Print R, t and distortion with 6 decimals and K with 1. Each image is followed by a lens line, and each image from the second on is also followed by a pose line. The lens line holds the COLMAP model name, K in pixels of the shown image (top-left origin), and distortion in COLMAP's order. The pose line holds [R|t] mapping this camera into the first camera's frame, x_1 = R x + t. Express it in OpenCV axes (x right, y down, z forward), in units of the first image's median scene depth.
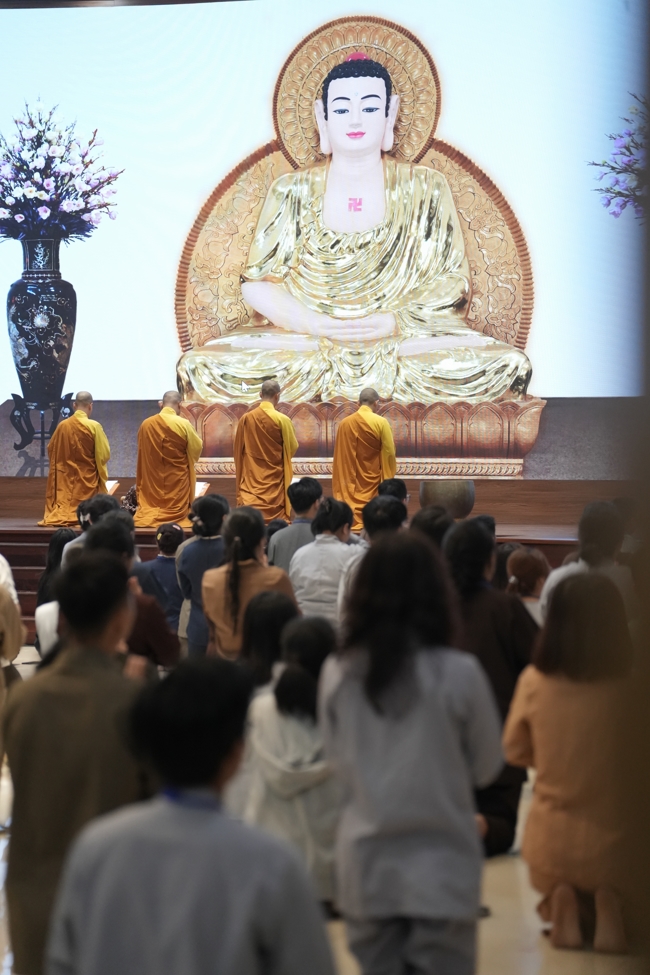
lens RADIAL K [[3224.8, 0, 325.2], [0, 3224.8, 491.1], [0, 0, 1]] dist [1.680012, 0.000000]
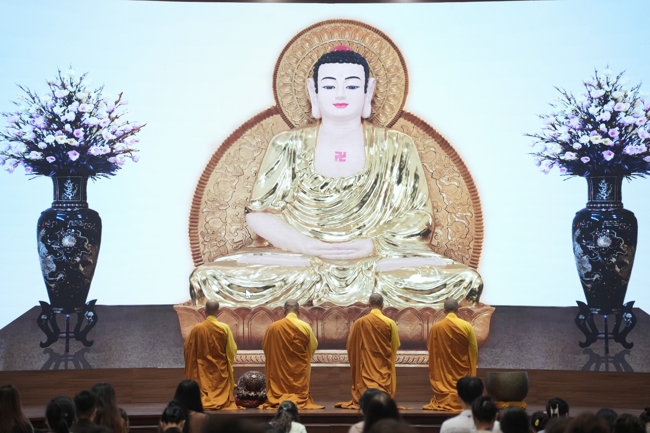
lens RADIAL K [[2261.4, 0, 327.0], [0, 2261.4, 221.6], [0, 0, 1]] dist [1.658992, 0.000000]
pose [[0.906680, 0.022811, 0.421201, -0.377040], [0.005051, 0.997878, -0.064917, -0.002697], [-0.421788, 0.060987, 0.904641, 0.181309]]
